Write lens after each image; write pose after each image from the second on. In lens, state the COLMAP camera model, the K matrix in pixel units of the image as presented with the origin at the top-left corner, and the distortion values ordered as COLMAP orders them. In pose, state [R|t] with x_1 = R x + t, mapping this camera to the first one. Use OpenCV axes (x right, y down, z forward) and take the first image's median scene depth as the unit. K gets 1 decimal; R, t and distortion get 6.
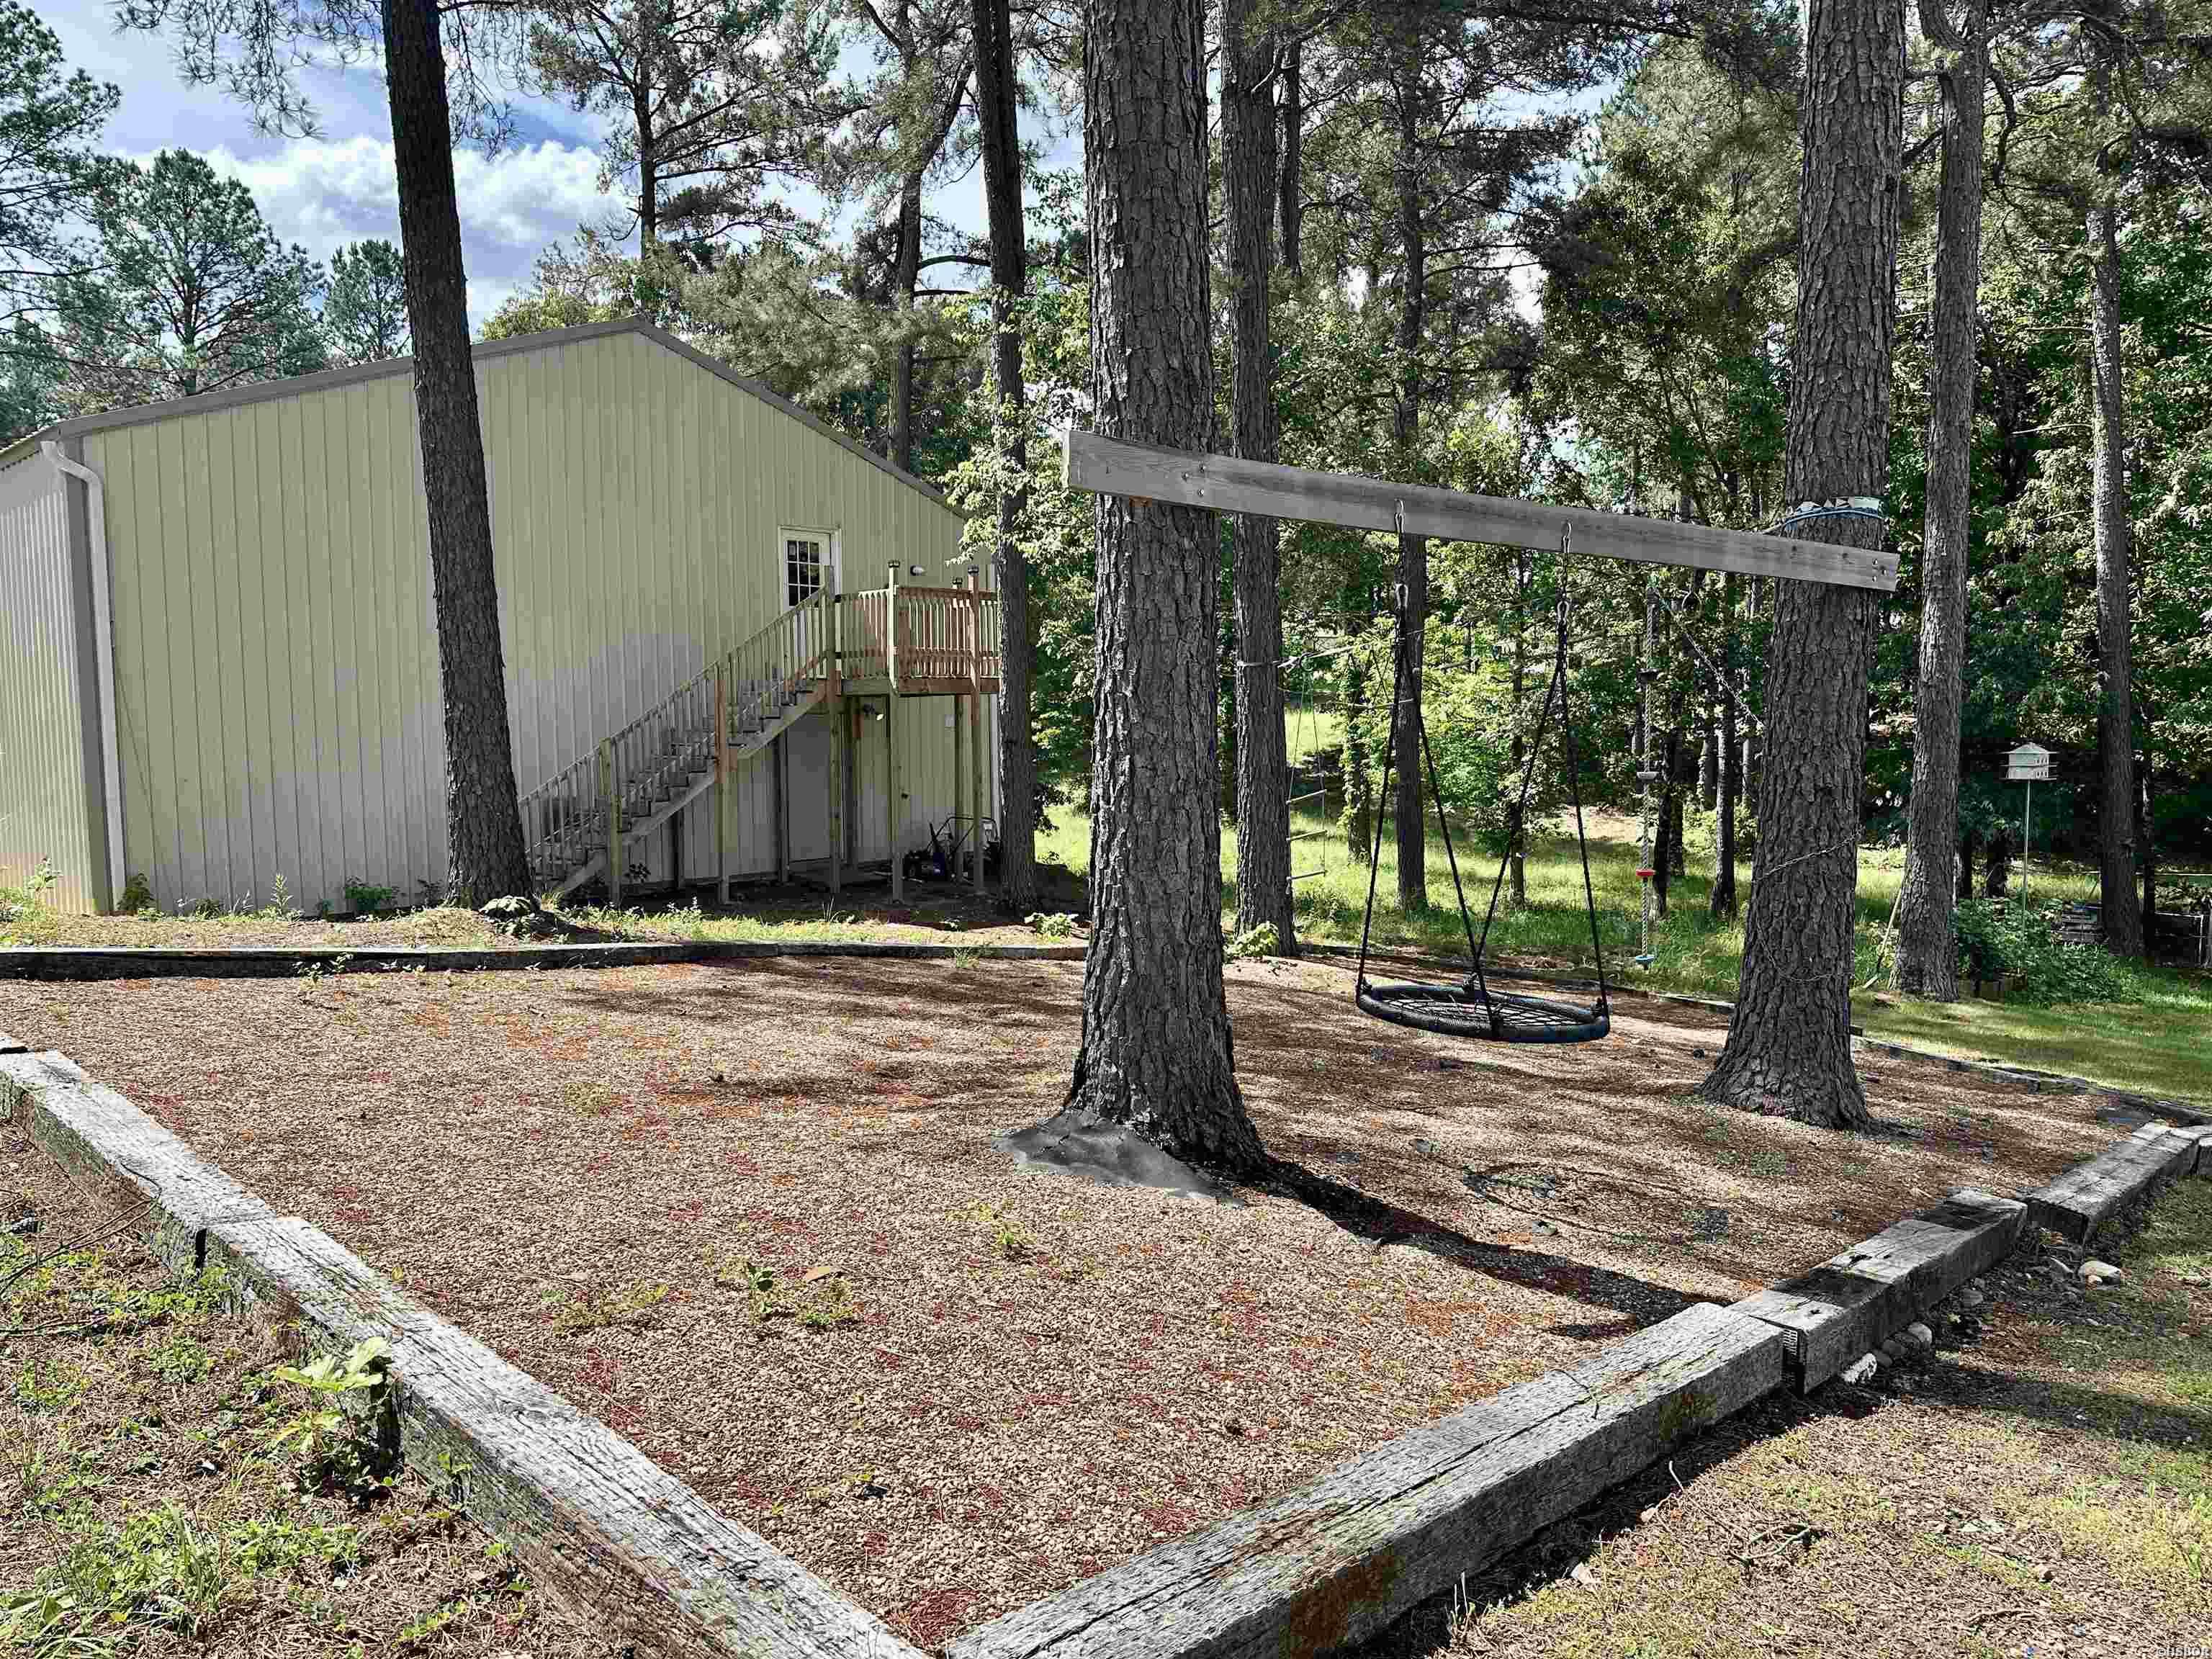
lens RADIAL K [[1552.8, 0, 1106.0], [0, 1552.8, 829.5], [0, 0, 1]] dist [-0.029014, -0.001831]
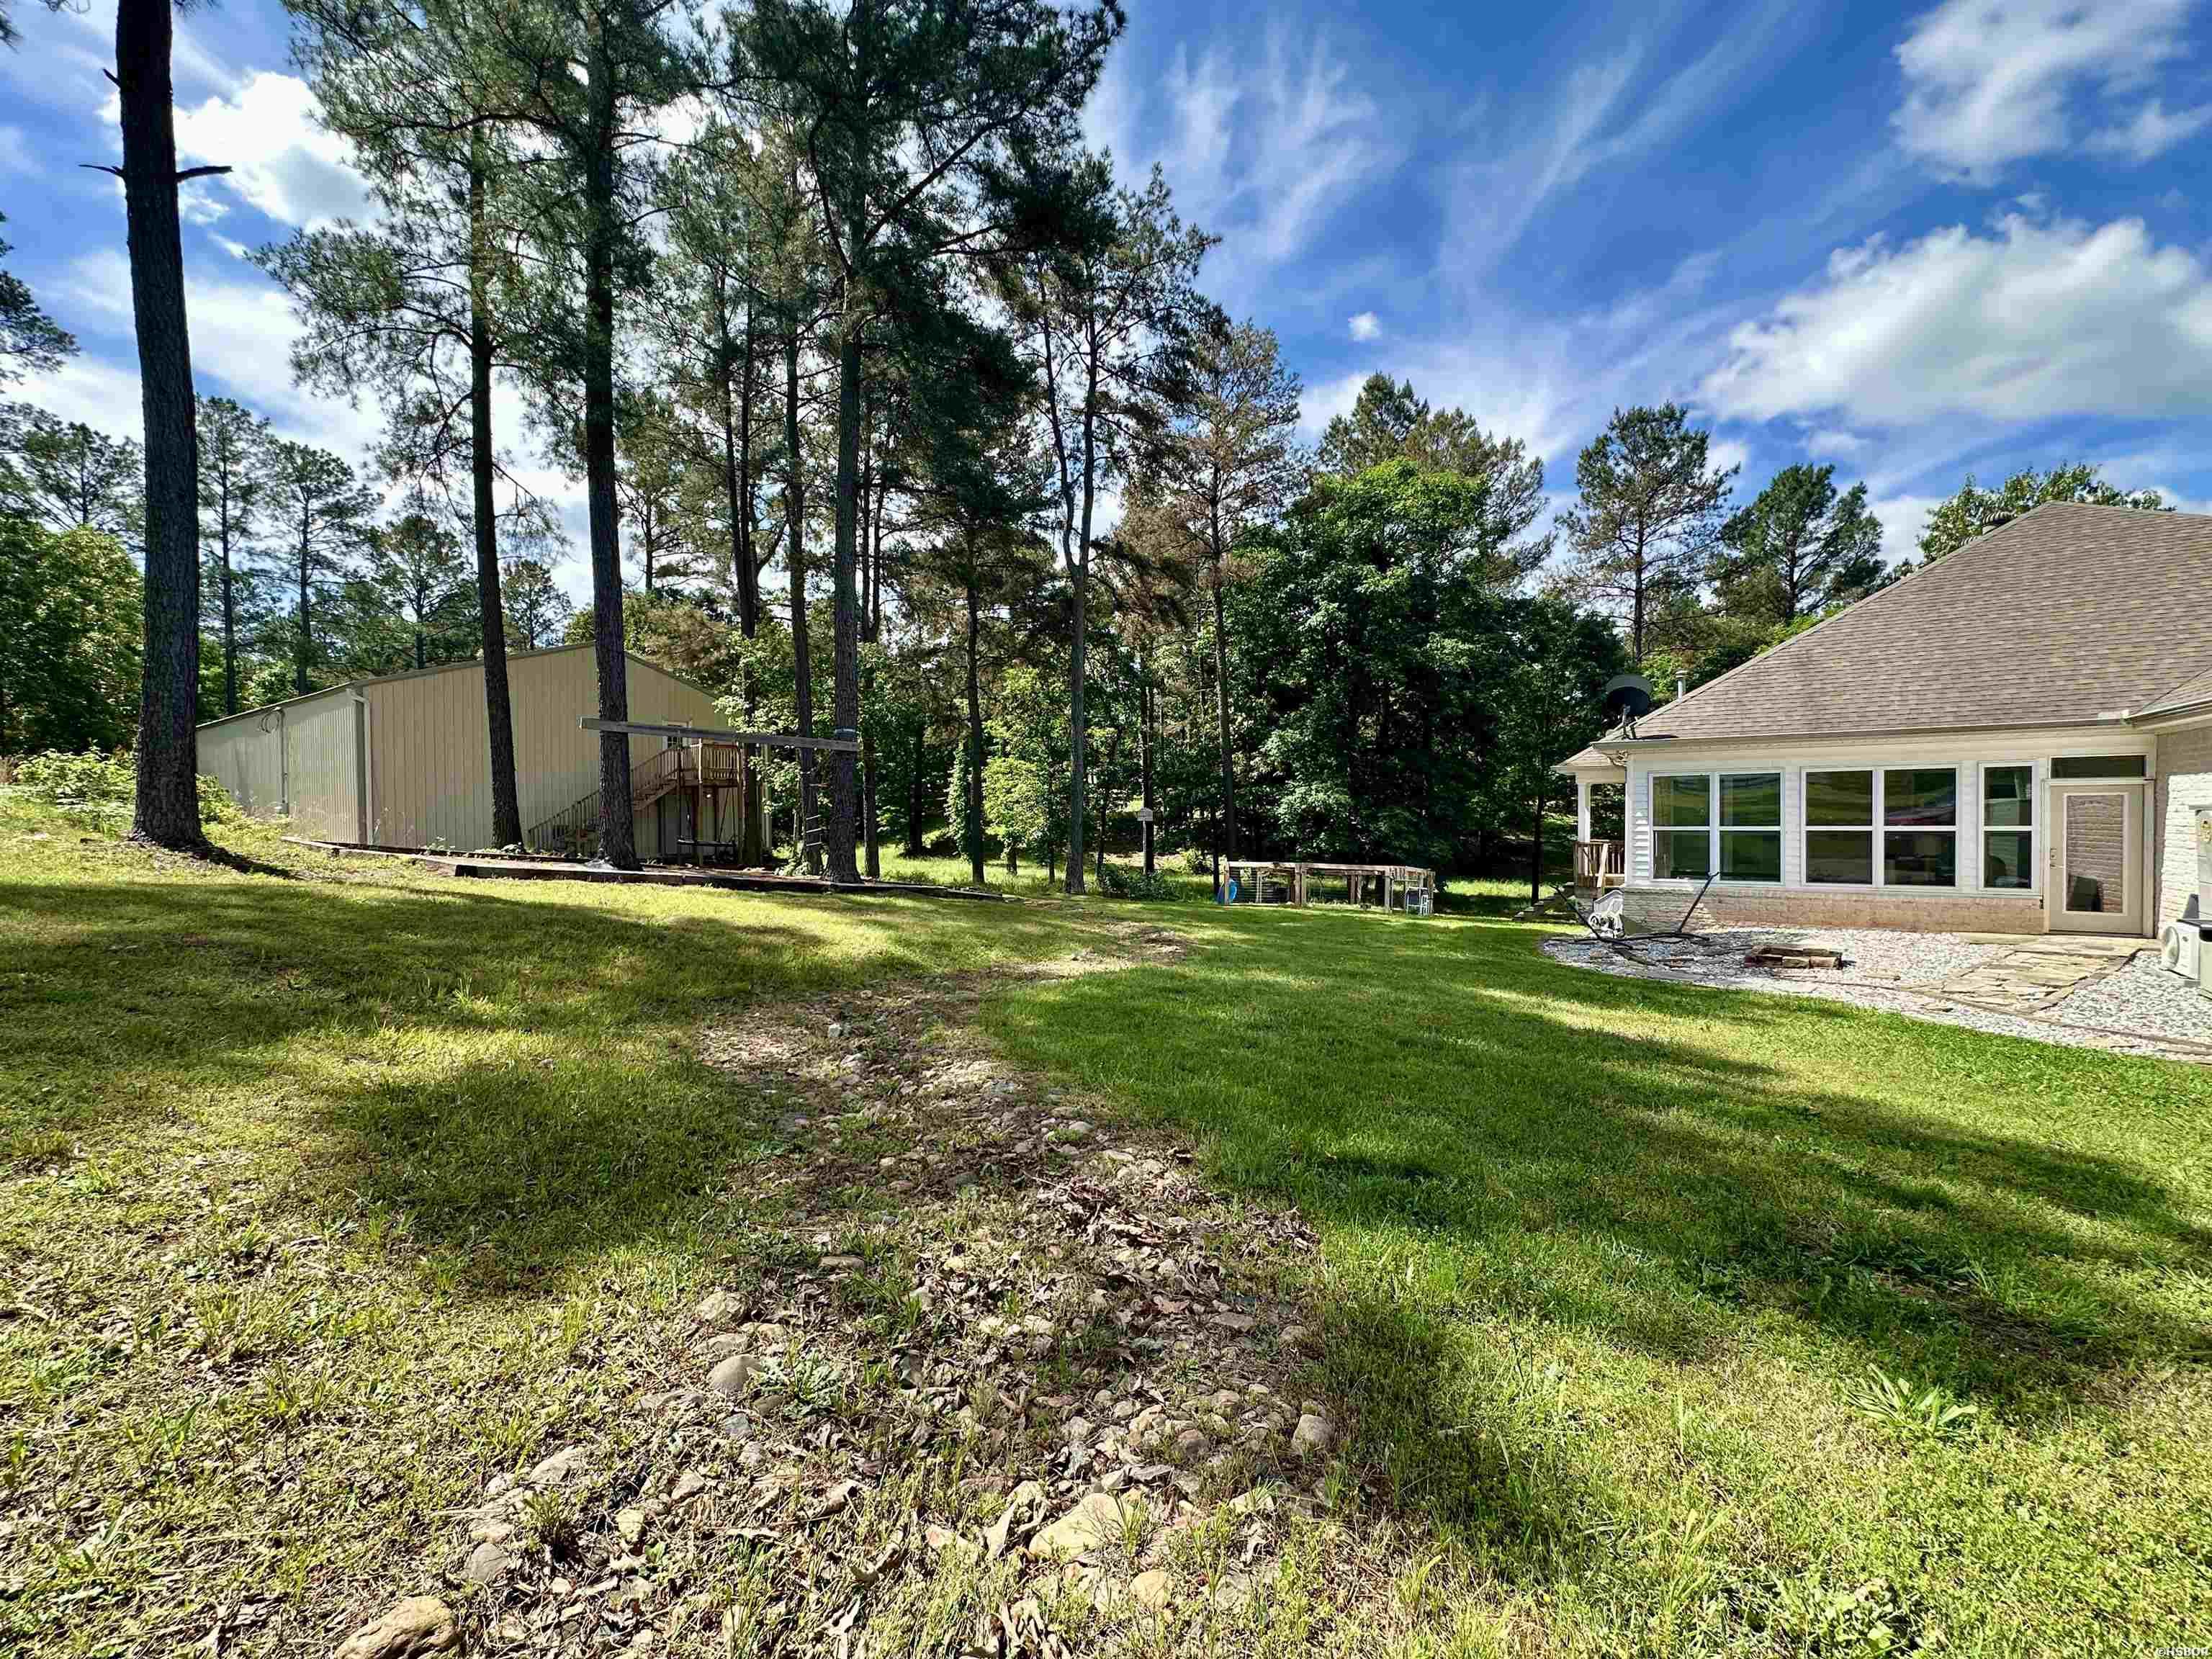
lens RADIAL K [[913.2, 0, 1106.0], [0, 913.2, 829.5], [0, 0, 1]] dist [0.000281, 0.000030]
pose [[0.994035, 0.012573, 0.108334, 0.200252], [-0.004650, 0.997315, -0.073084, 0.051971], [-0.108962, 0.072145, 0.991424, -0.308732]]
